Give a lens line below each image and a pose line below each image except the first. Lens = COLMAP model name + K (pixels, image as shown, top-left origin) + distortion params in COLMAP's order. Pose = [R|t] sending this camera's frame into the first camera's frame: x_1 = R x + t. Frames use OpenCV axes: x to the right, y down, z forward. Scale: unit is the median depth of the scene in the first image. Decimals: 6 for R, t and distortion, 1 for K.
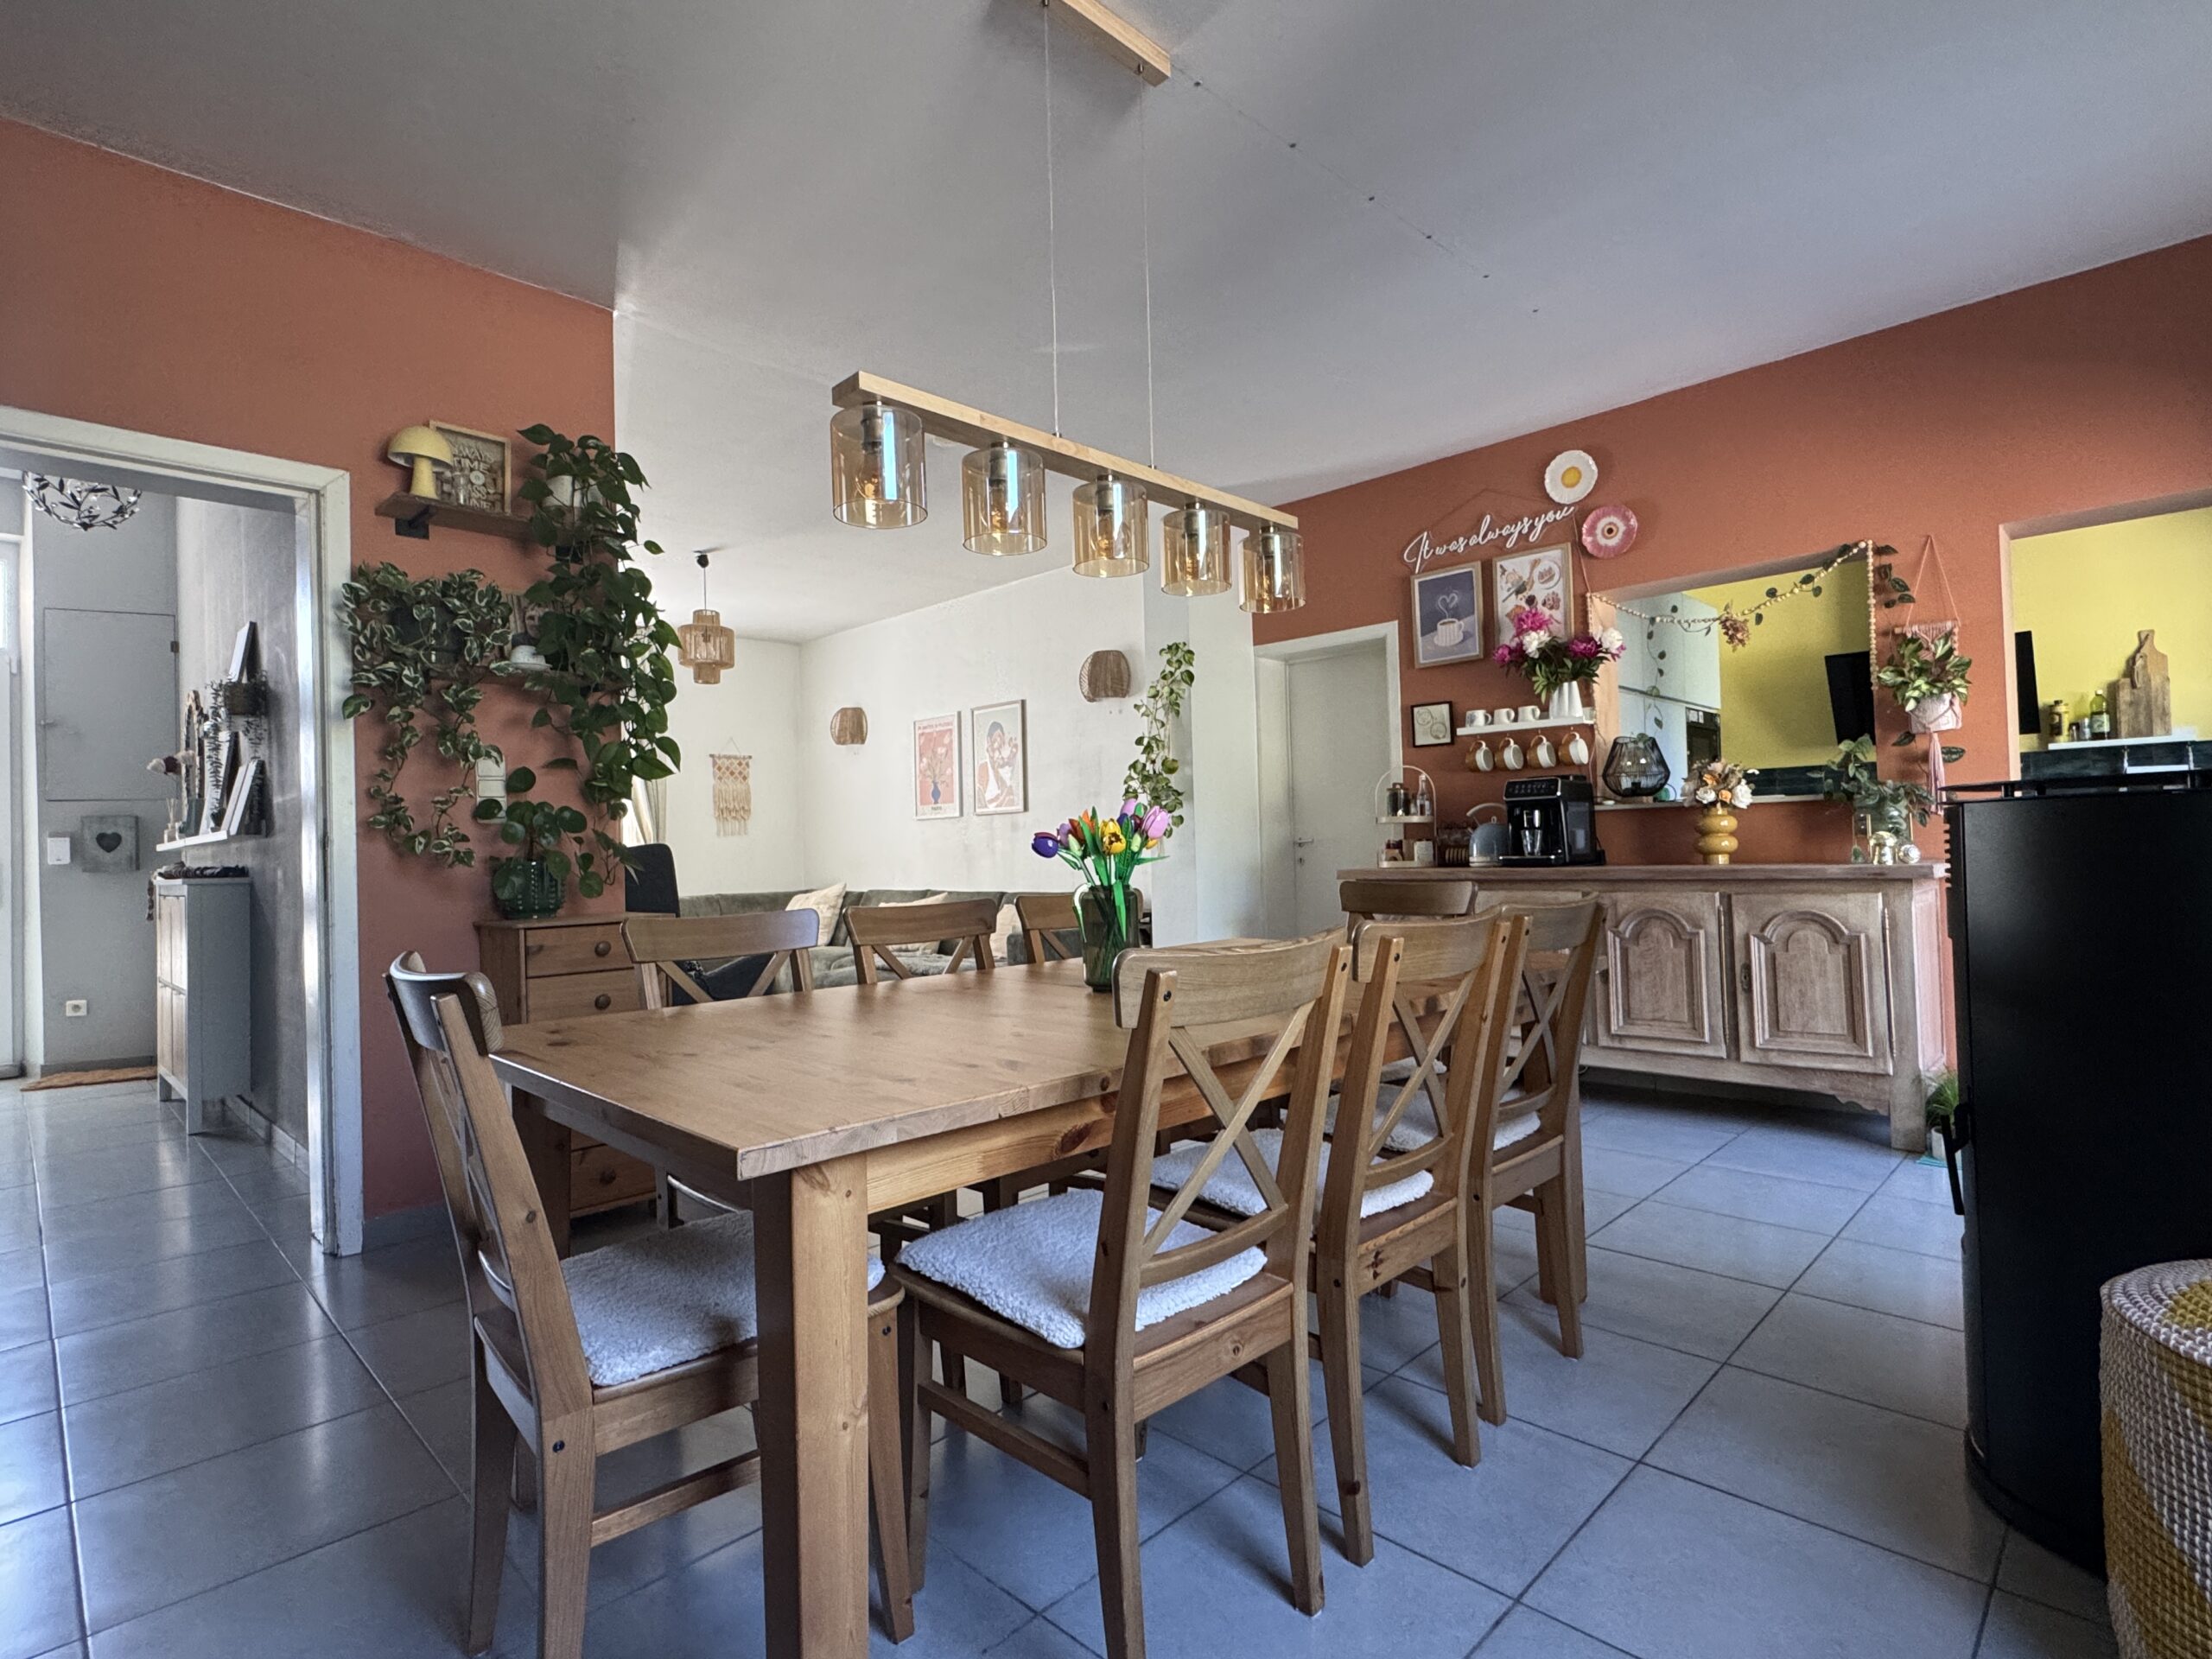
lens RADIAL K [[1120.7, 0, 1093.2], [0, 1120.7, 830.8], [0, 0, 1]] dist [0.000258, -0.000839]
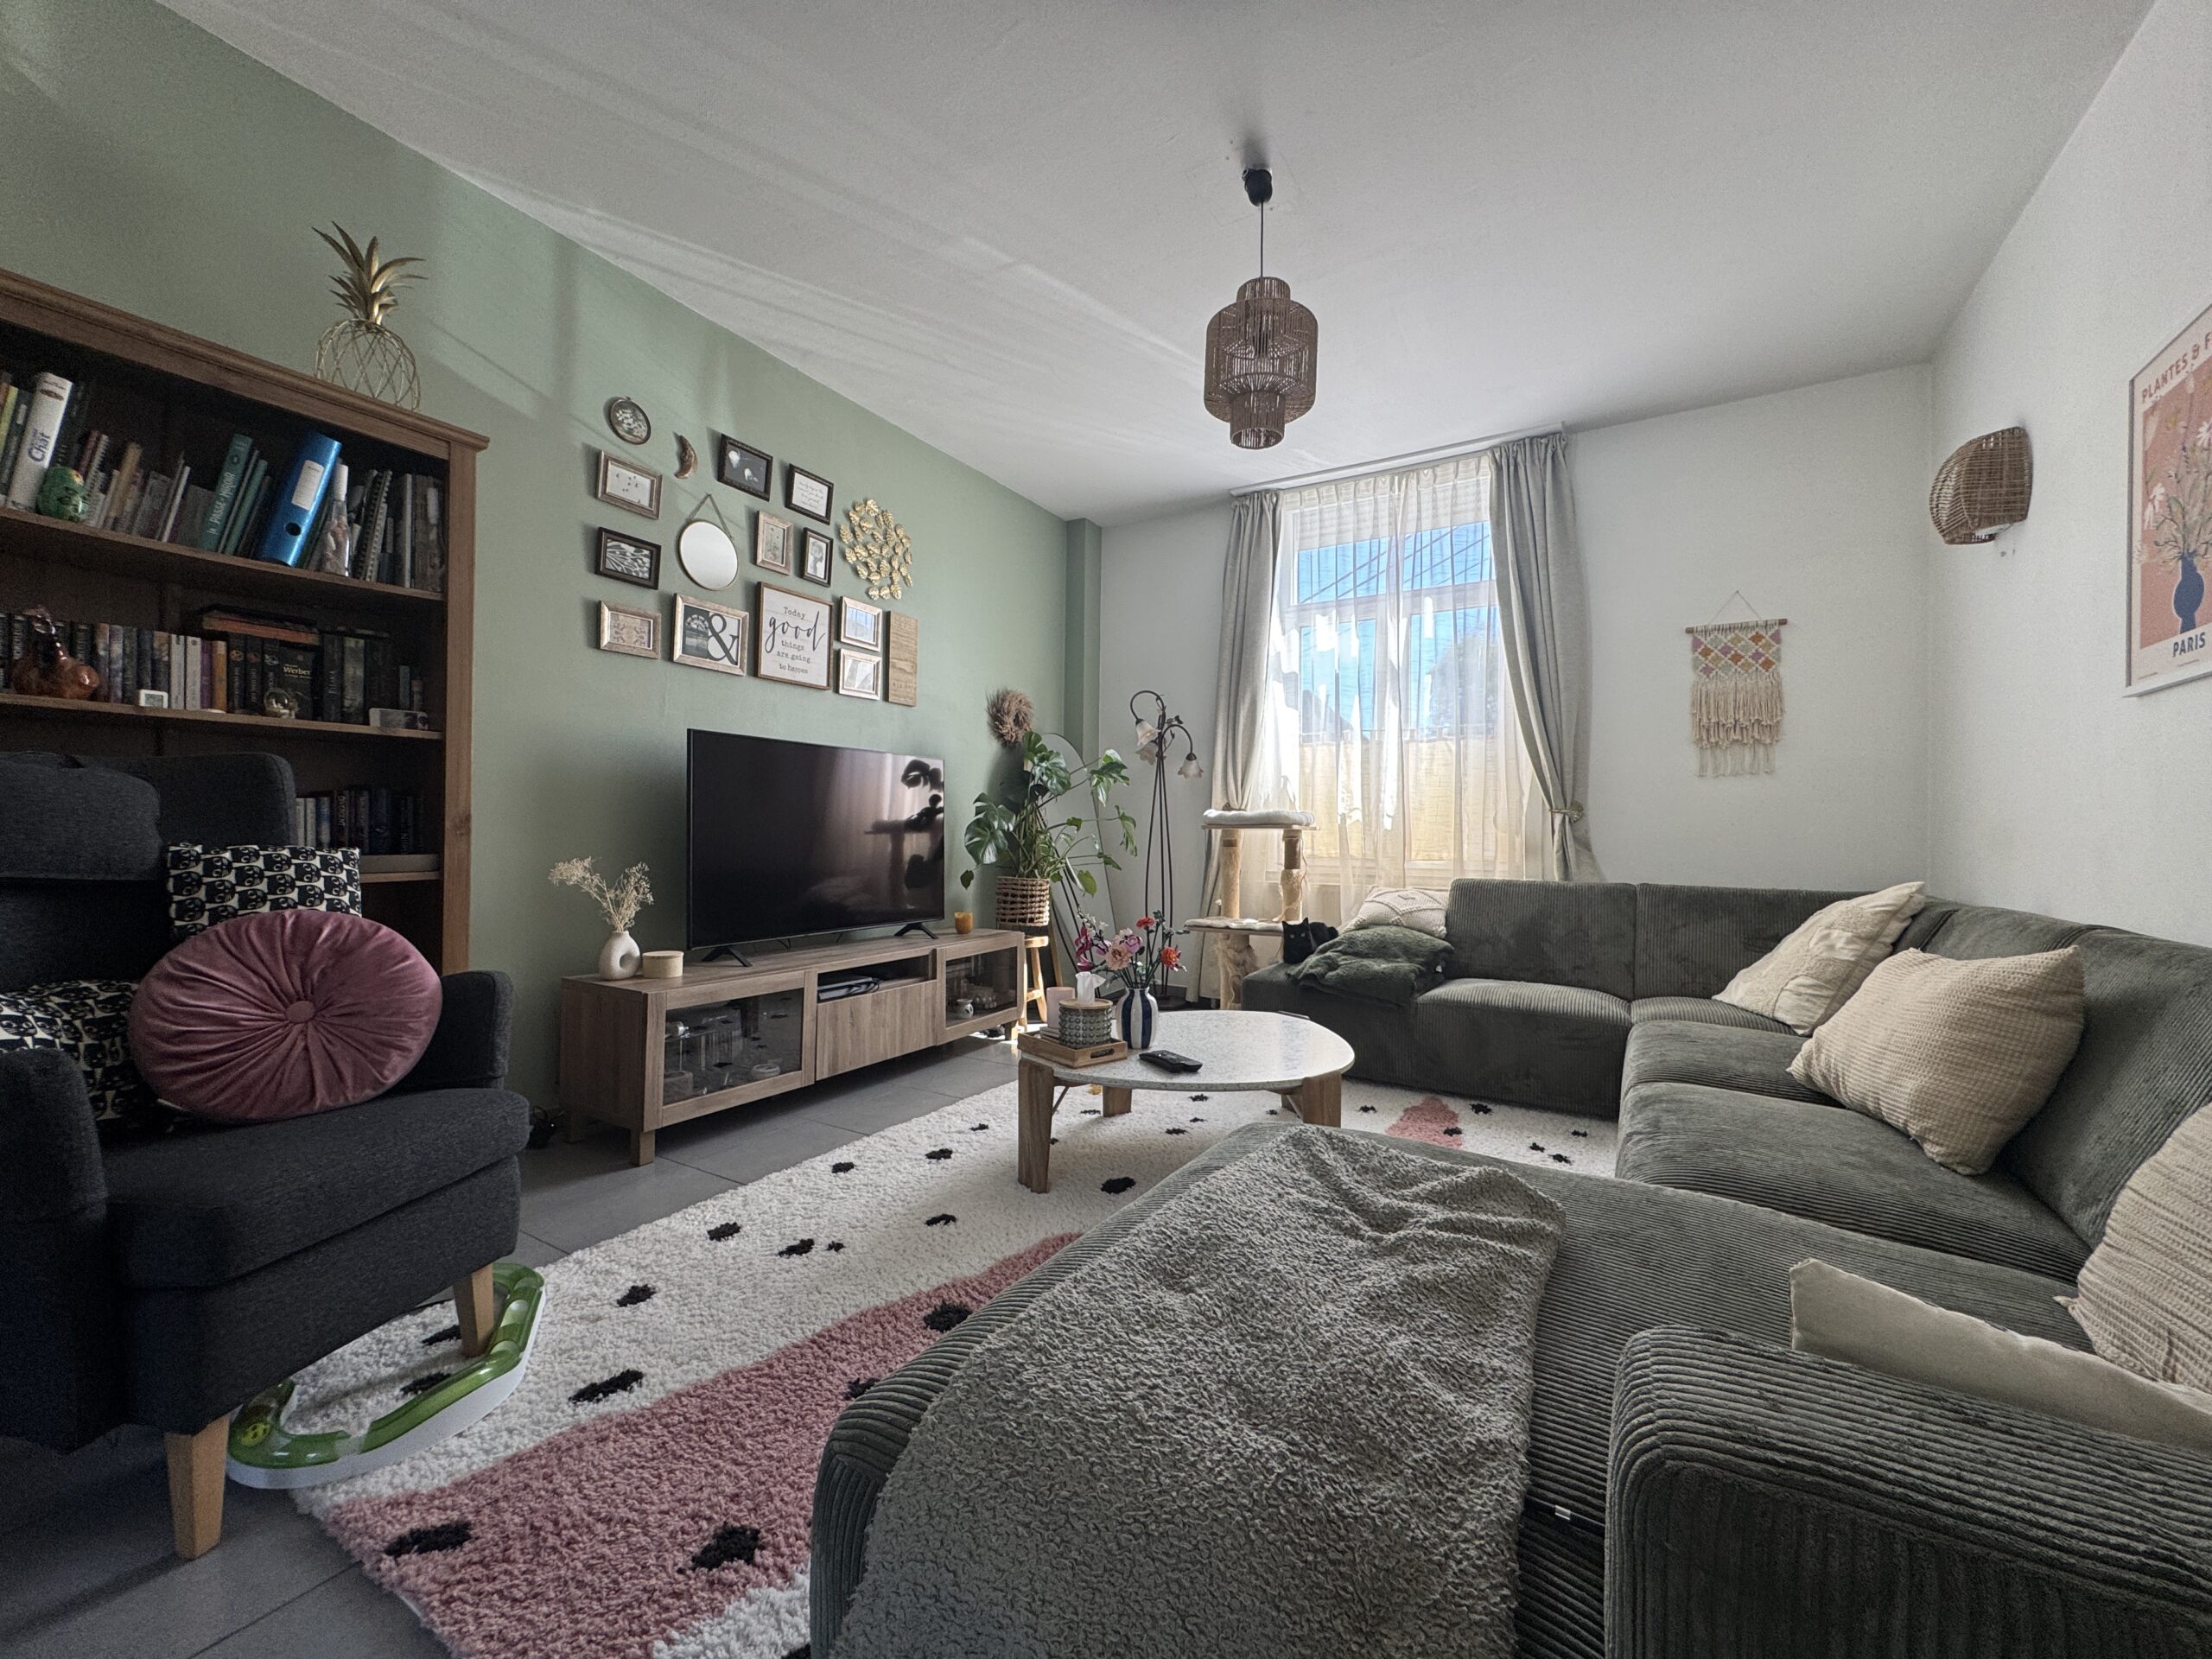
lens RADIAL K [[893.1, 0, 1106.0], [0, 893.1, 829.5], [0, 0, 1]] dist [-0.001576, 0.000112]
pose [[0.244316, 0.024196, -0.969394, 0.016084], [0.000727, 0.999684, 0.025136, 0.019994], [0.969695, -0.006846, 0.244221, 0.652071]]
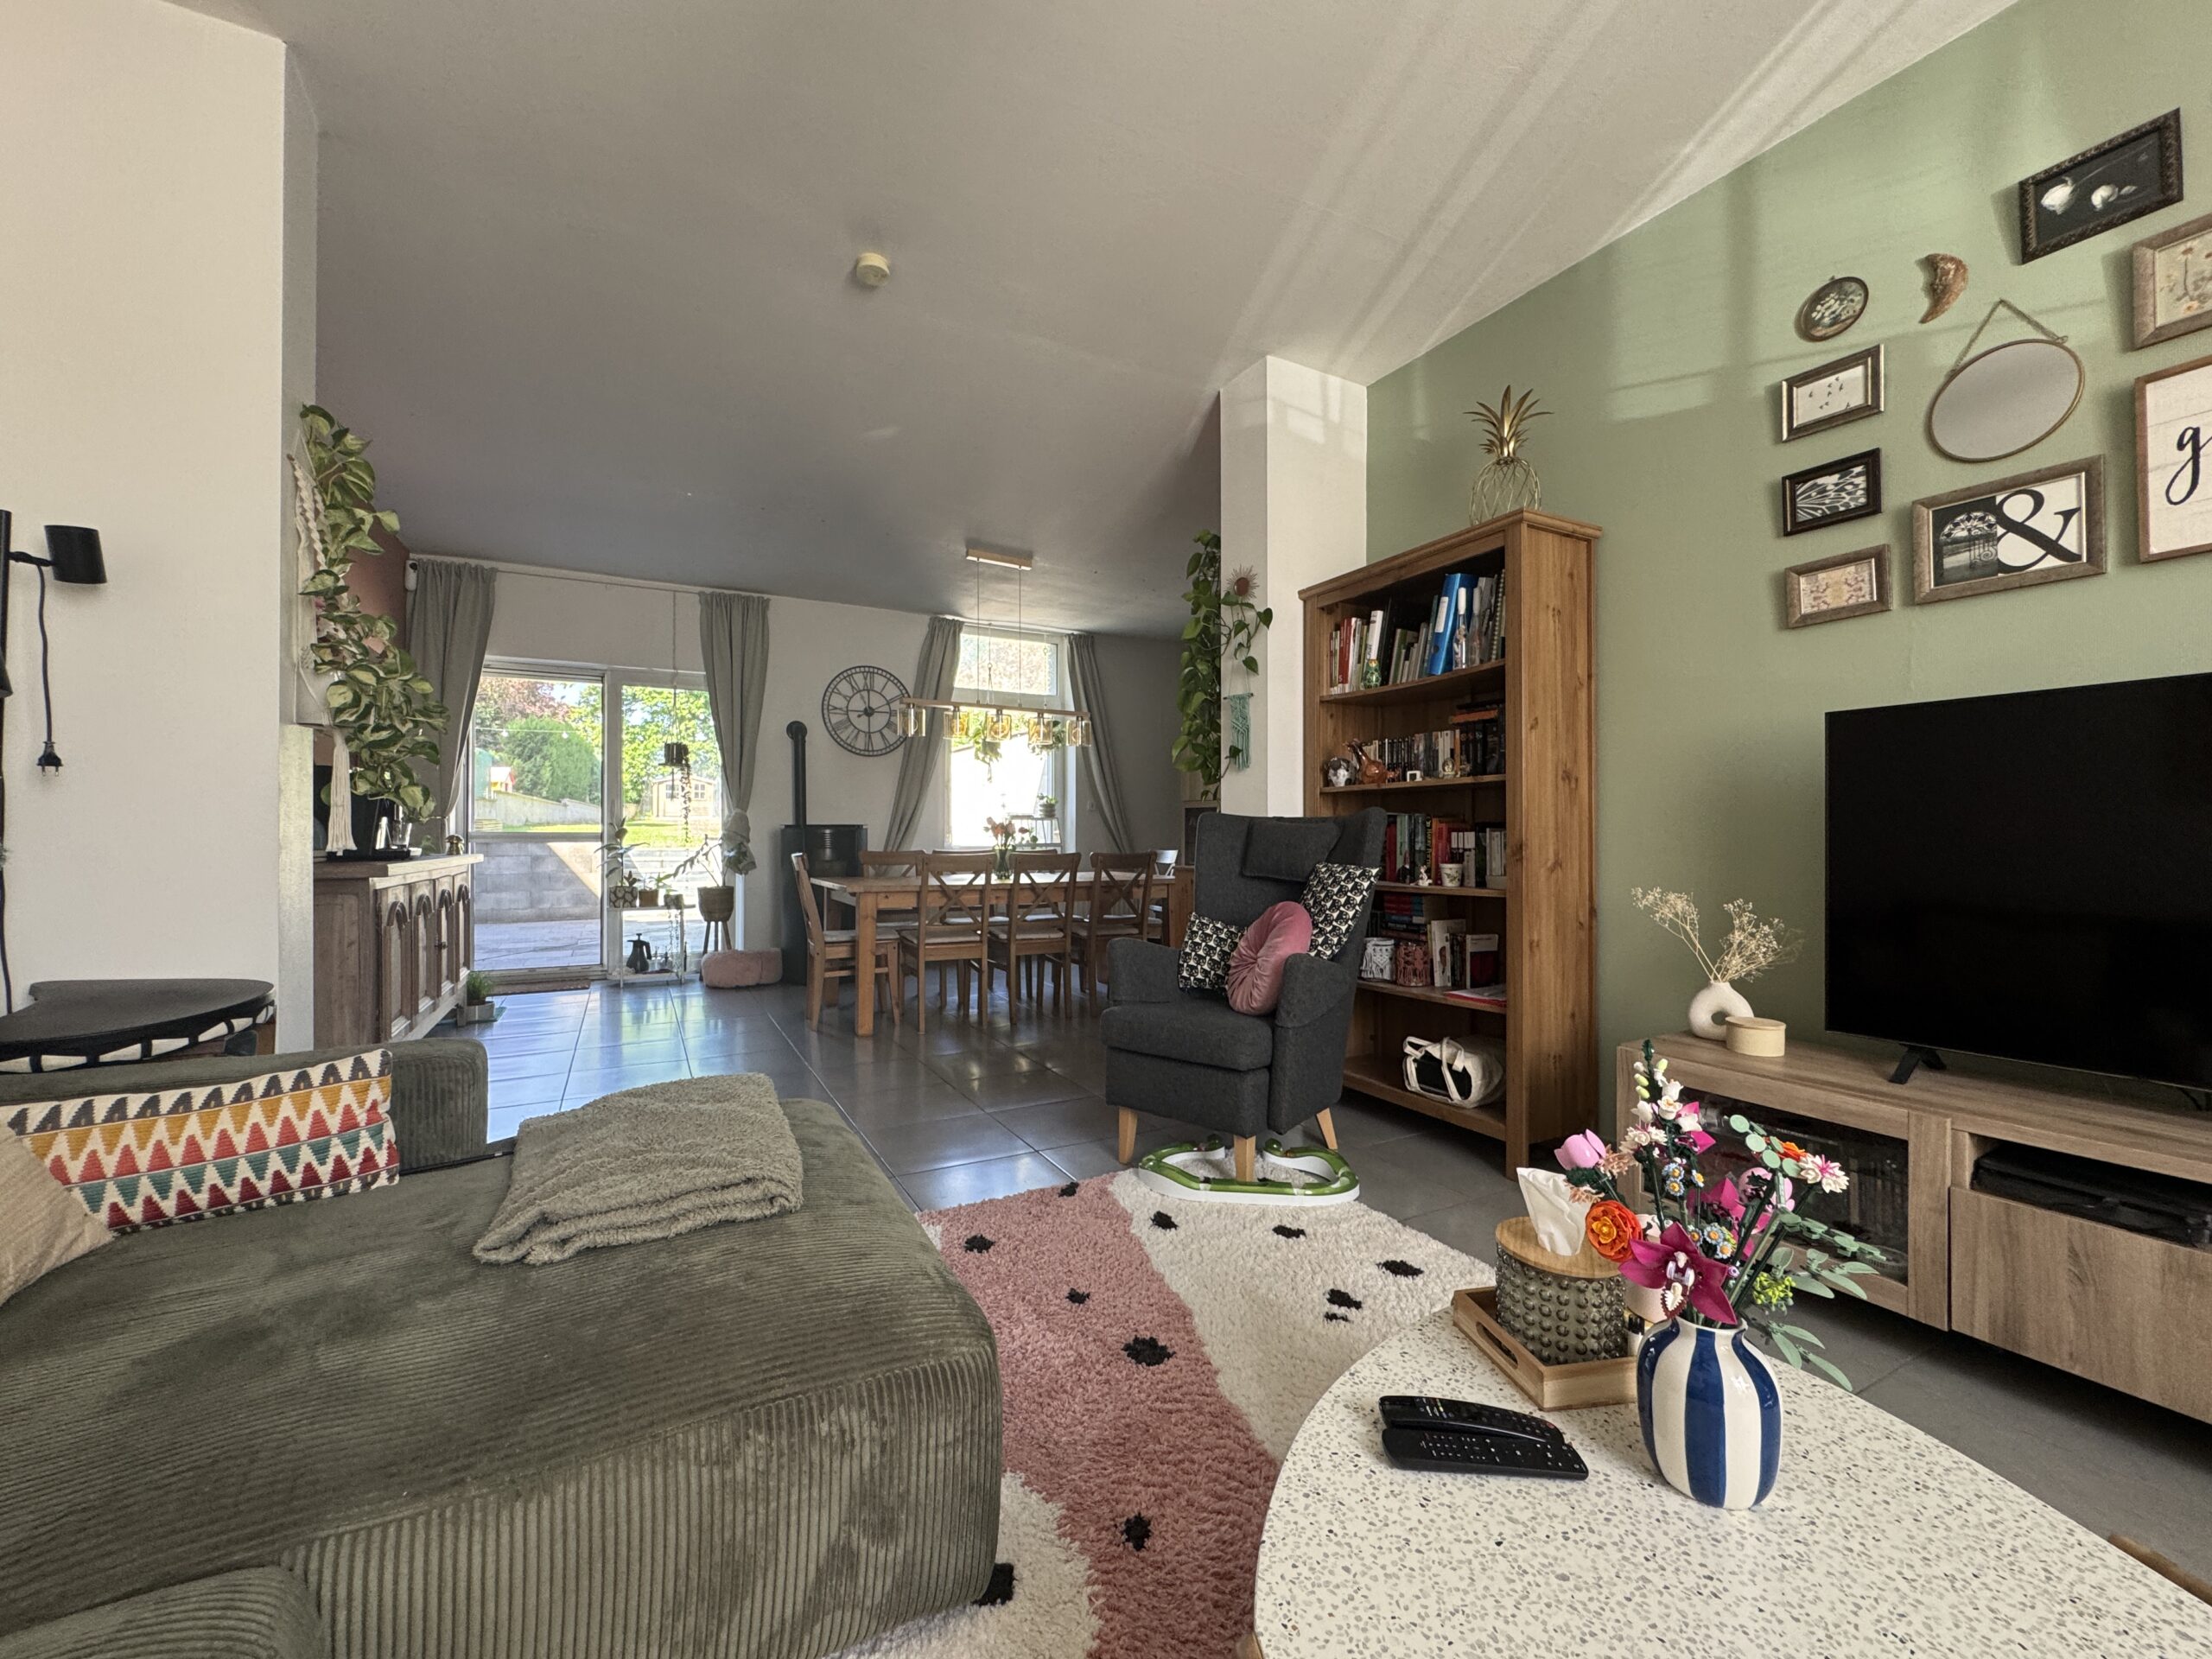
lens RADIAL K [[893.1, 0, 1106.0], [0, 893.1, 829.5], [0, 0, 1]] dist [-0.001576, 0.000112]
pose [[-0.956344, 0.029158, 0.290785, -0.246458], [0.020258, 0.999231, -0.033572, 0.025189], [-0.291540, -0.026216, -0.956199, 0.868783]]
